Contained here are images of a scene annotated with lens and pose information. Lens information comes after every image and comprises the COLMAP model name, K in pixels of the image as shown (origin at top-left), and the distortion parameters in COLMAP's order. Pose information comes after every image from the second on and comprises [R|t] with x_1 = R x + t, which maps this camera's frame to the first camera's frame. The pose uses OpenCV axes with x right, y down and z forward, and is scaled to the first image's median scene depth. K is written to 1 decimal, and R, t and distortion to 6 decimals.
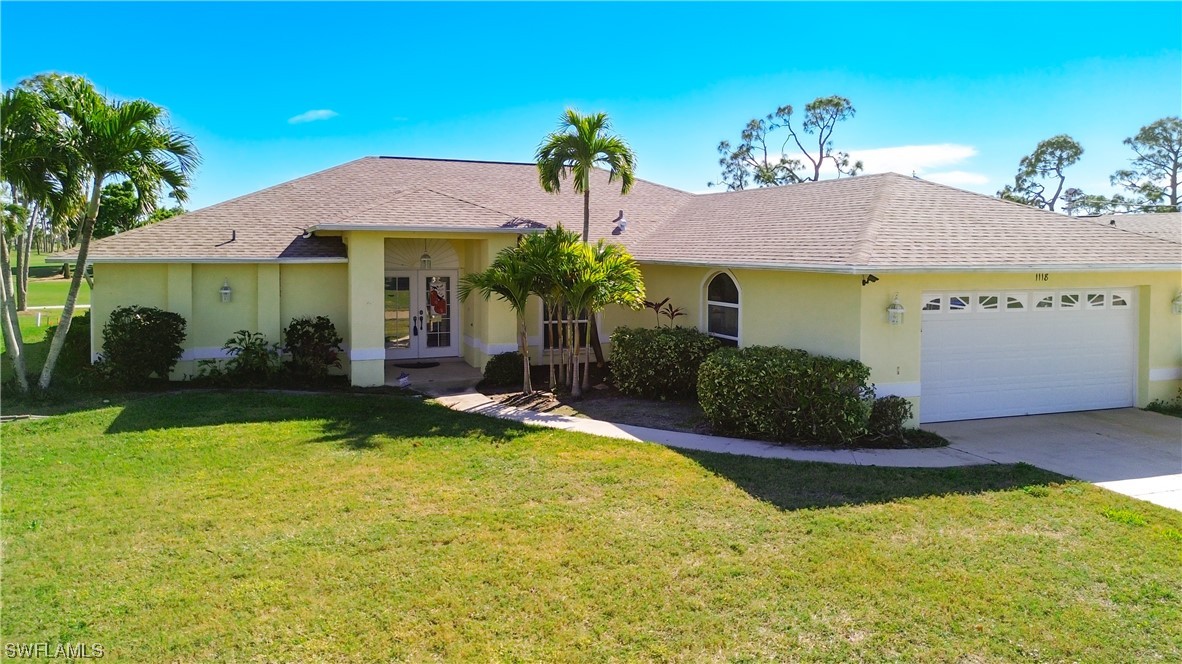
lens RADIAL K [[880.6, 0, 635.7], [0, 880.6, 334.9], [0, 0, 1]] dist [0.004356, -0.001299]
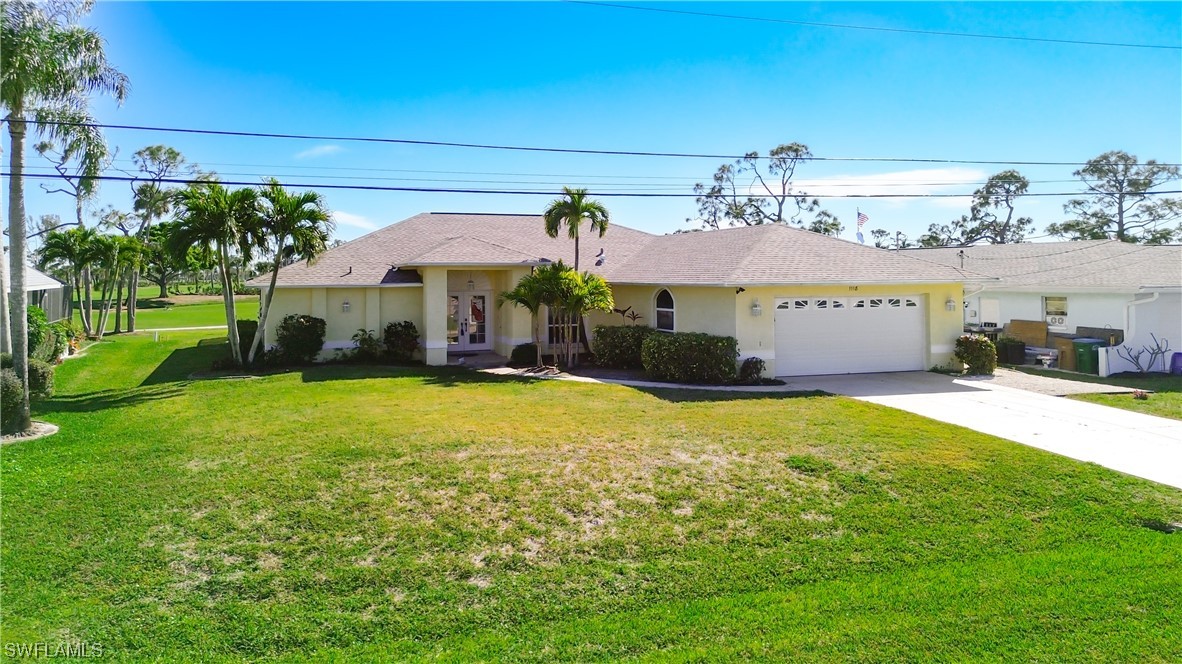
lens RADIAL K [[868.6, 0, 591.0], [0, 868.6, 332.0], [0, 0, 1]] dist [-0.003877, -0.000224]
pose [[0.998841, -0.010009, -0.047080, 0.036655], [0.008316, 0.999316, -0.036034, 0.052478], [0.047408, 0.035601, 0.998241, -0.476523]]
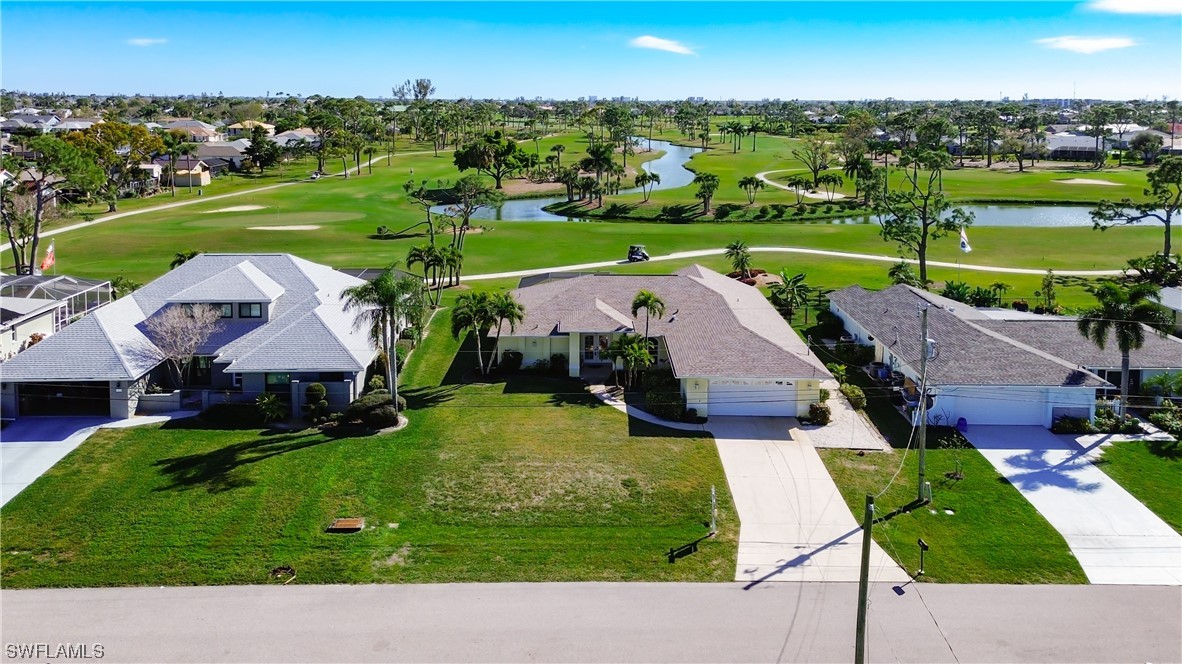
lens RADIAL K [[811.9, 0, 591.0], [0, 811.9, 332.0], [0, 0, 1]] dist [0.000089, -0.000237]
pose [[0.918496, 0.081996, -0.386835, 0.785053], [-0.028687, 0.989504, 0.141628, -0.468978], [0.394388, -0.118987, 0.911208, -1.459666]]
